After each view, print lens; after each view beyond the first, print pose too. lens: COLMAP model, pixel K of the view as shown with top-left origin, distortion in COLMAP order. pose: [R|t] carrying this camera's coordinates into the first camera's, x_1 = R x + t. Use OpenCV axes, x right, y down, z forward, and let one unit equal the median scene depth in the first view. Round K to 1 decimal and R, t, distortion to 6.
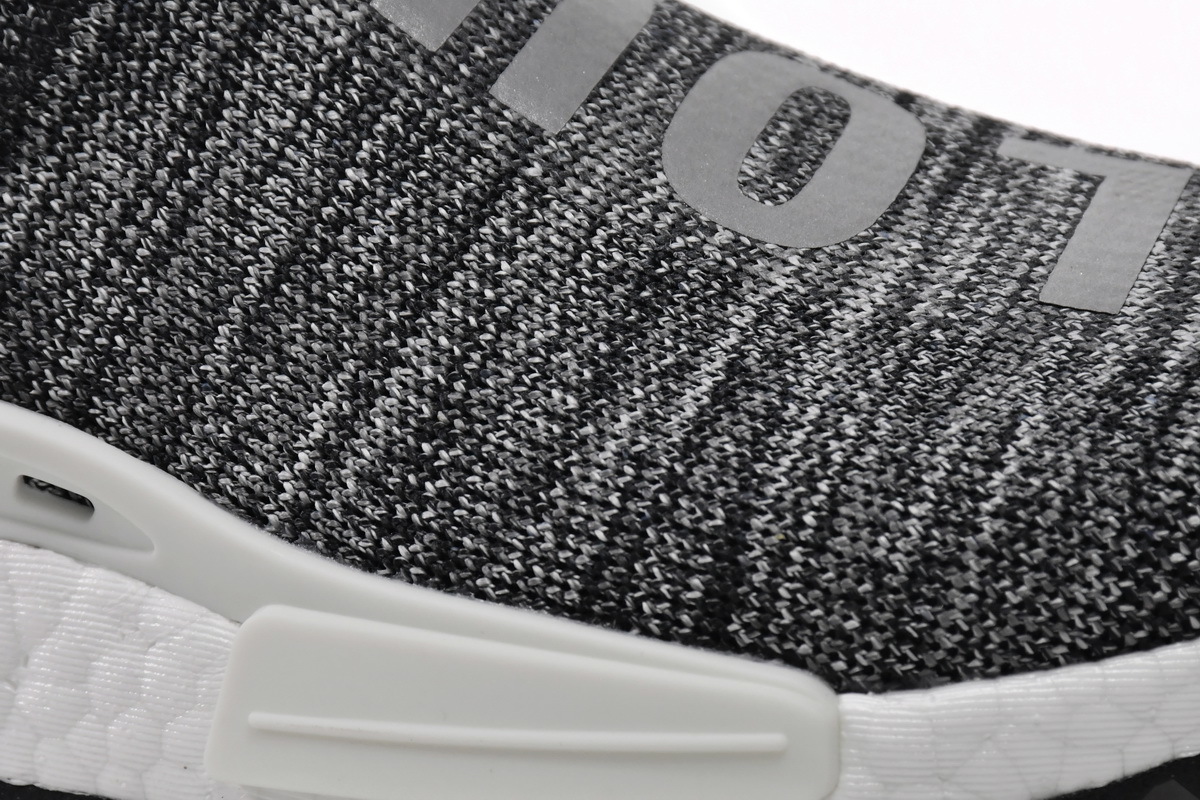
lens RADIAL K [[7129.3, 0, 602.1], [0, 7129.3, 400.2], [0, 0, 1]] dist [0.492533, 0.000000]
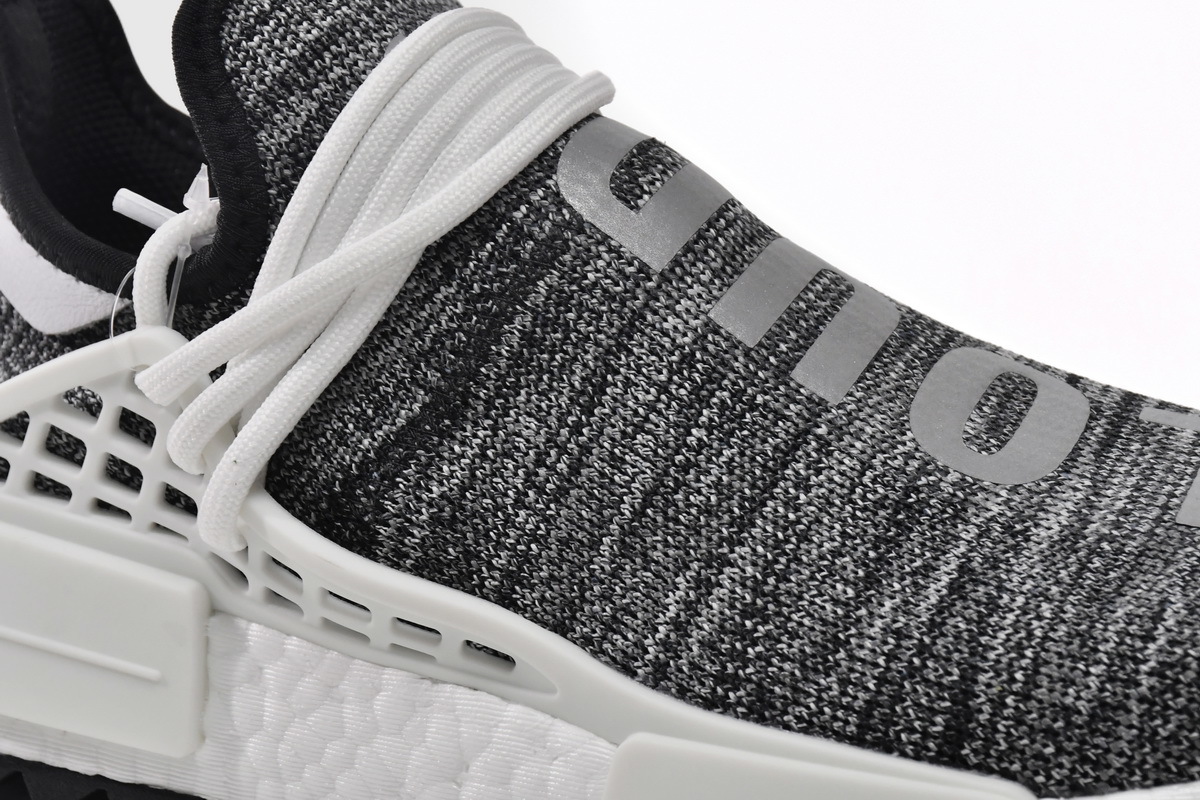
lens RADIAL K [[3668.6, 0, 597.9], [0, 3668.6, 399.9], [0, 0, 1]] dist [0.227301, 0.000000]
pose [[0.999980, 0.002220, -0.005949, -0.050436], [-0.002344, 0.999777, -0.020970, -0.022693], [0.005901, 0.020984, 0.999762, 0.258757]]
